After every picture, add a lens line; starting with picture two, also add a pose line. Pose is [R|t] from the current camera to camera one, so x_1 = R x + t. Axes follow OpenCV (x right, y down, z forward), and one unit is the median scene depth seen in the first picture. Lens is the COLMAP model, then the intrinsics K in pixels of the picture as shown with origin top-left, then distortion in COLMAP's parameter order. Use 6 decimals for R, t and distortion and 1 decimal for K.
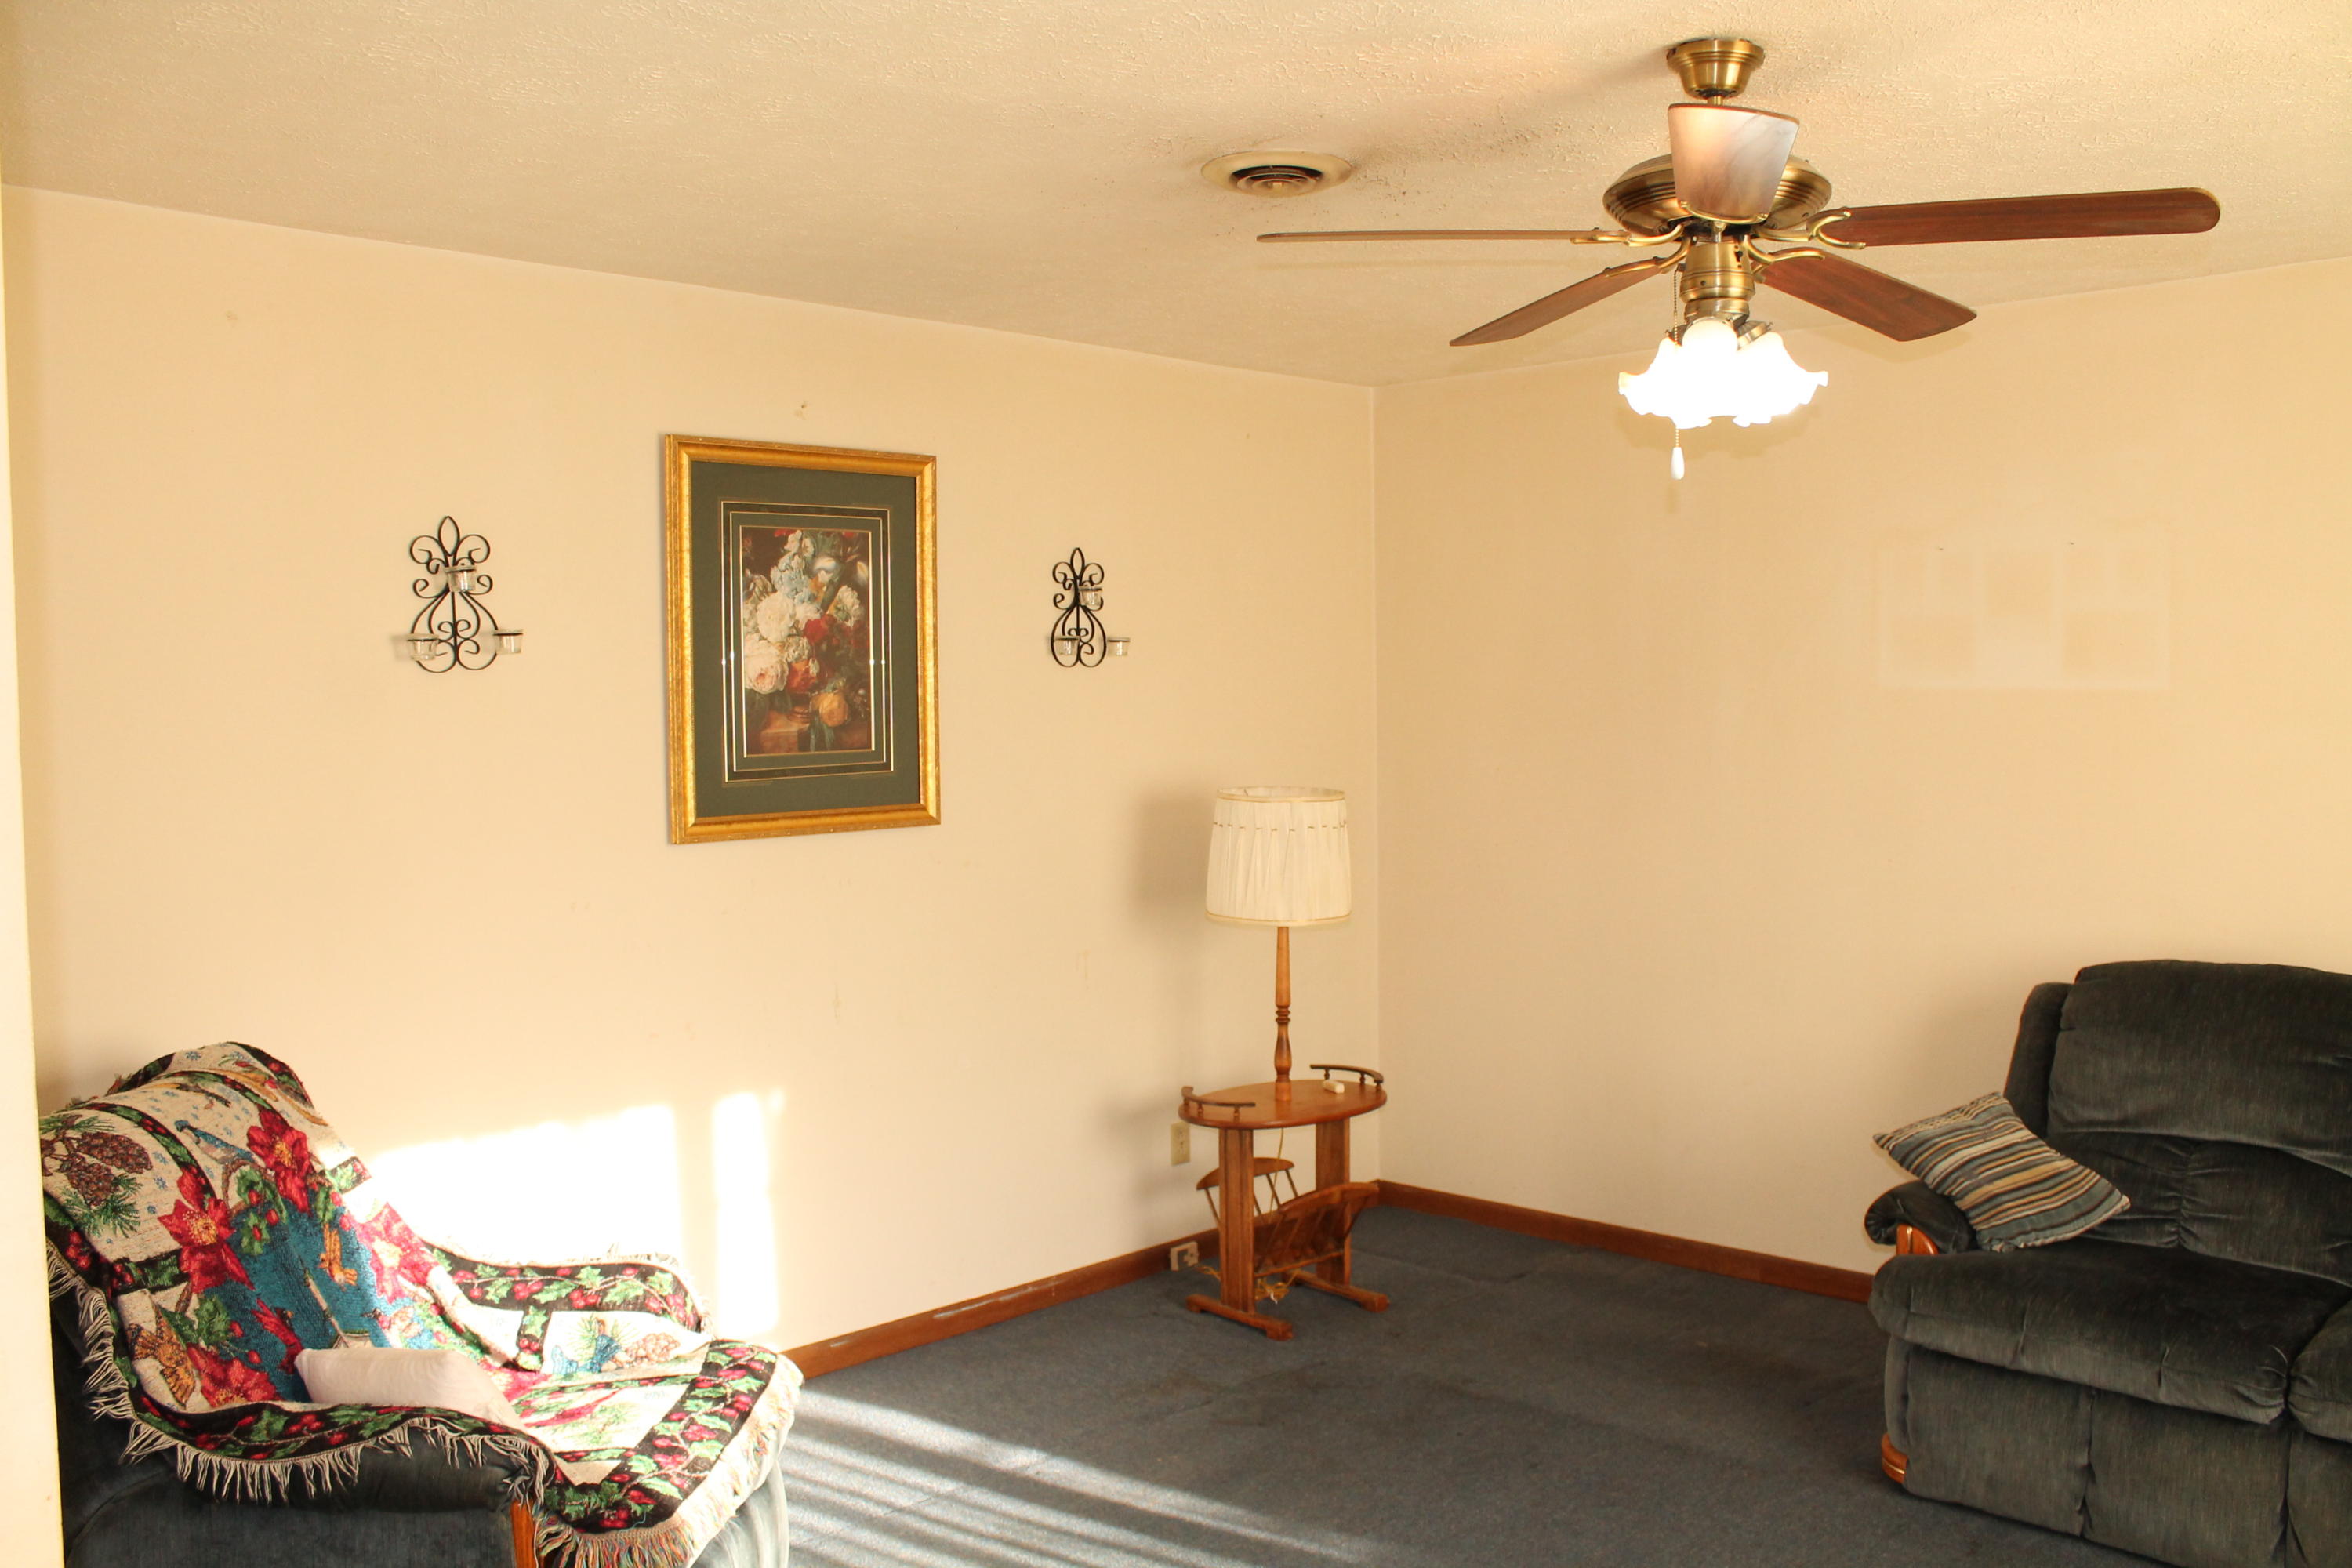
lens RADIAL K [[1981.2, 0, 1176.0], [0, 1981.2, 784.0], [0, 0, 1]] dist [-0.167028, 0.153864]
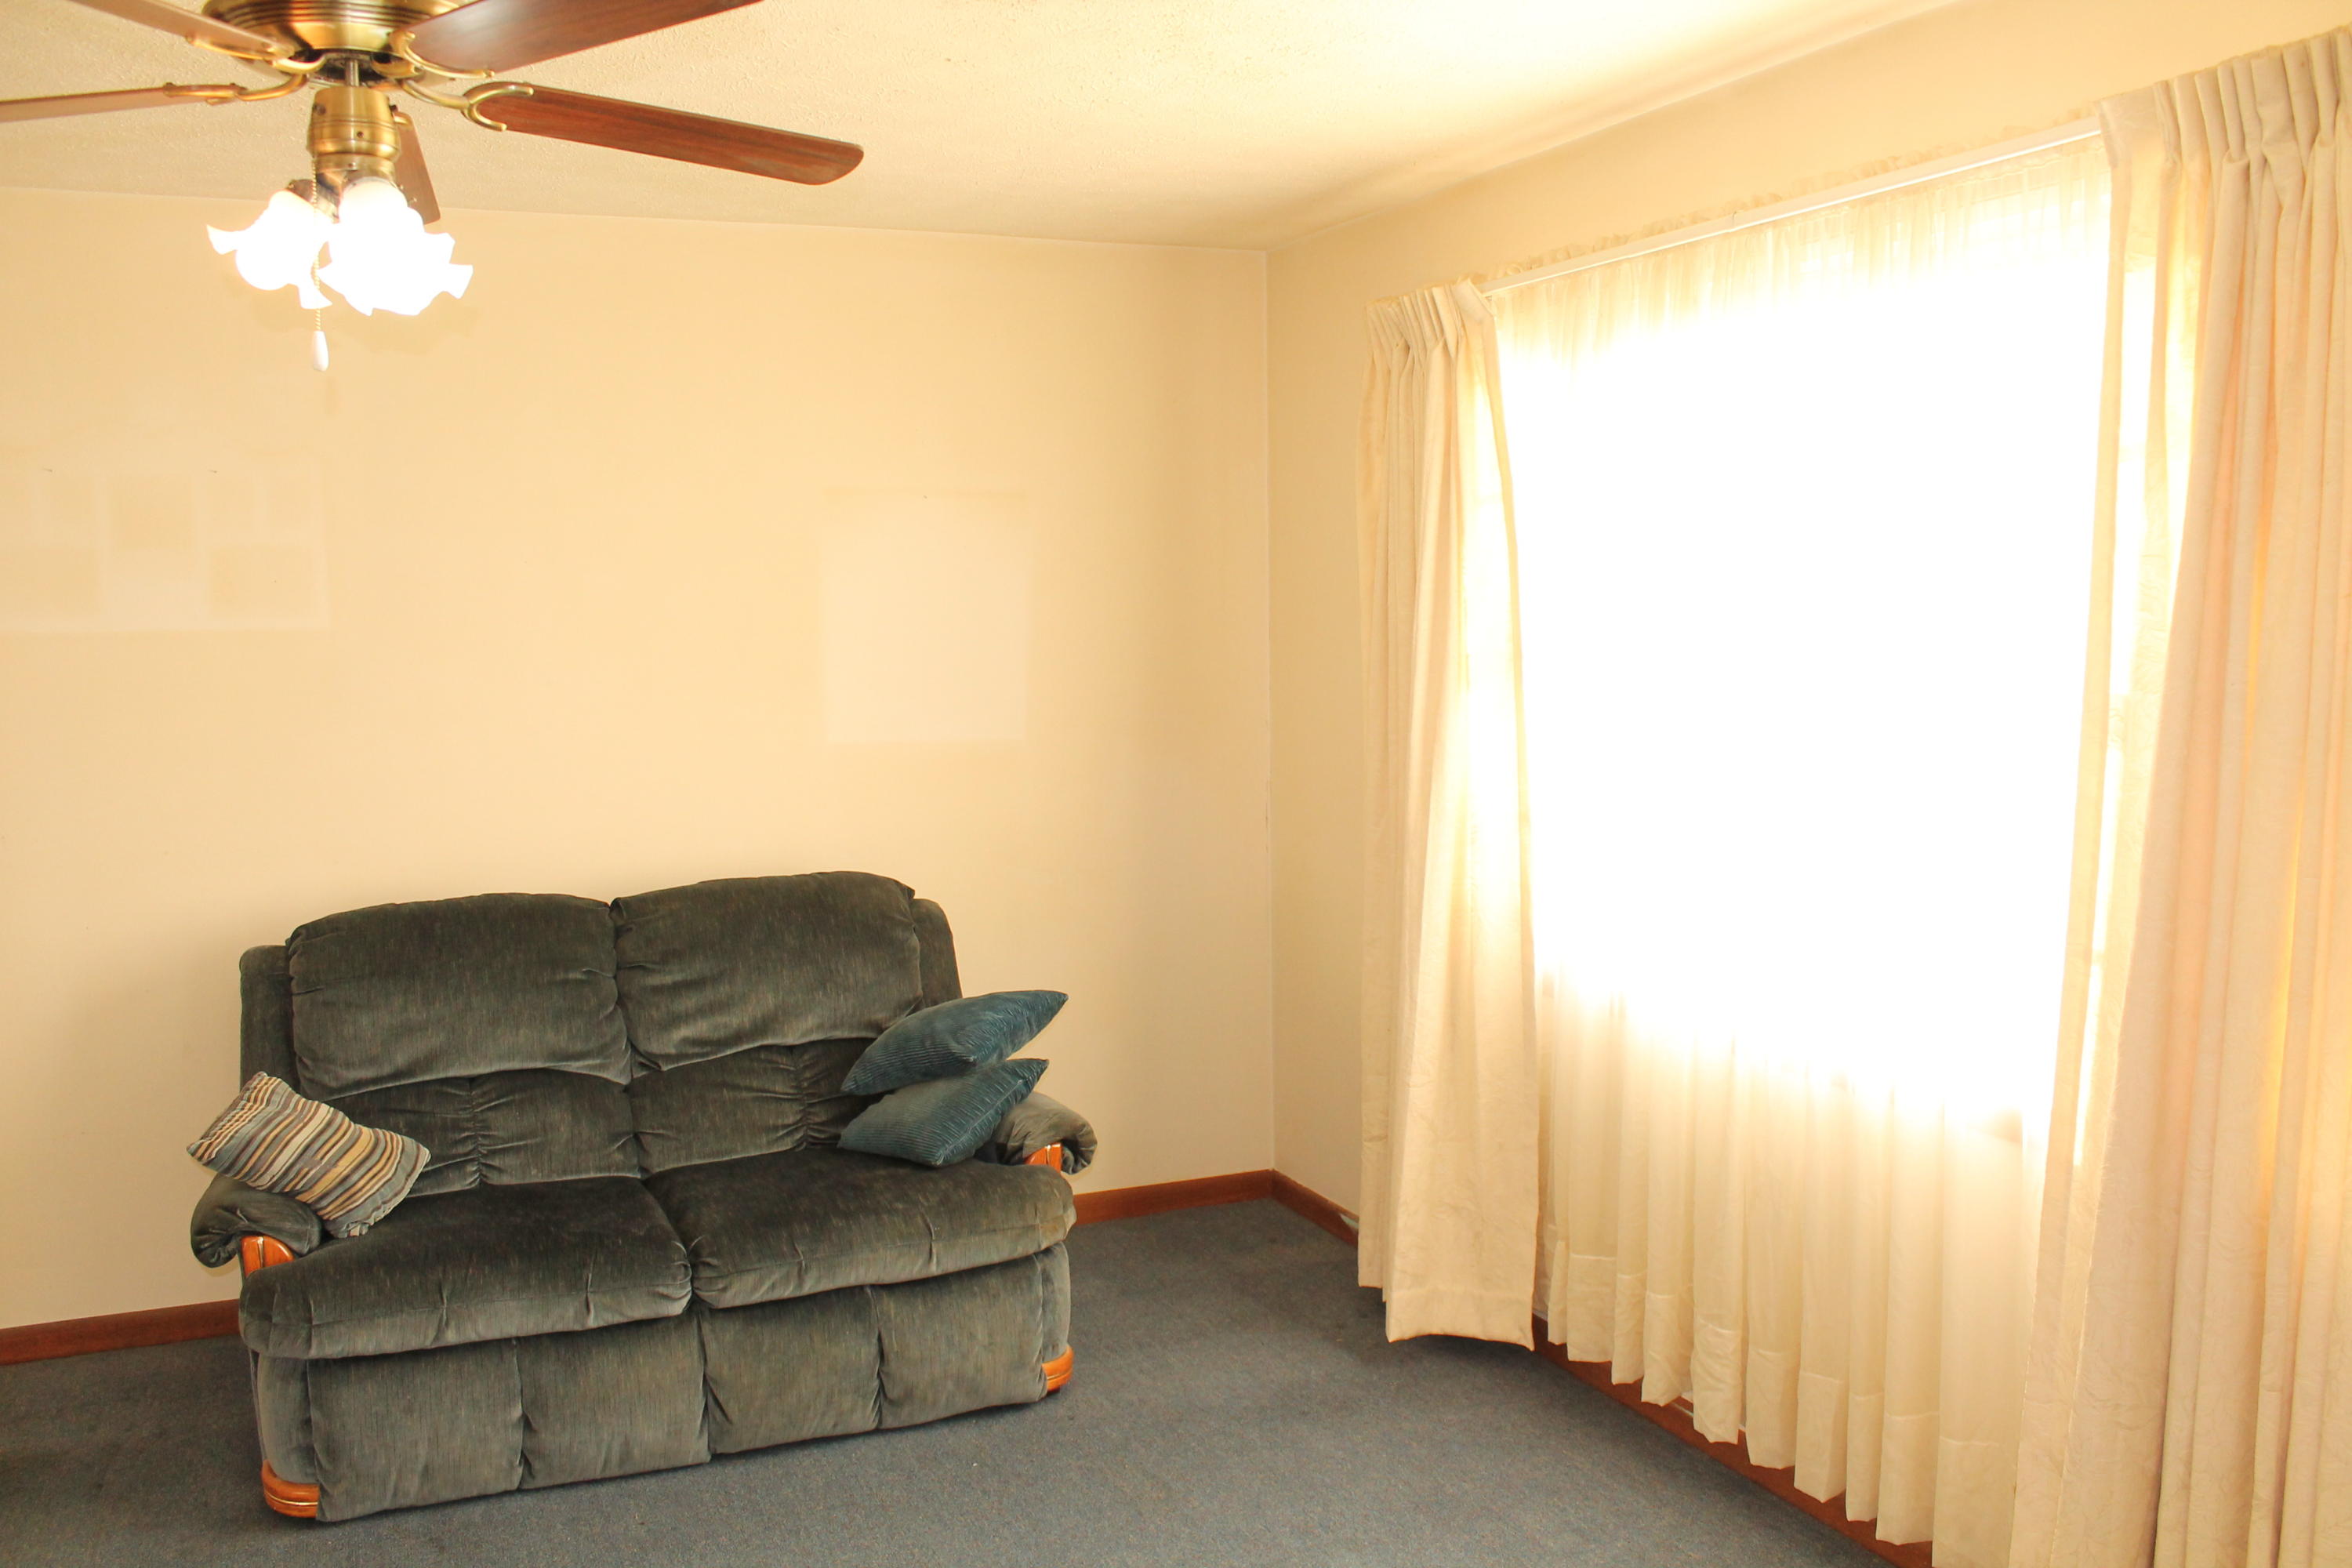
lens RADIAL K [[1963.0, 0, 1176.0], [0, 1963.0, 784.0], [0, 0, 1]] dist [-0.077870, 0.006244]
pose [[0.394983, -0.077300, 0.915430, -0.250072], [0.052100, 0.996735, 0.061685, -0.010983], [-0.917210, 0.023329, 0.397721, 0.257510]]
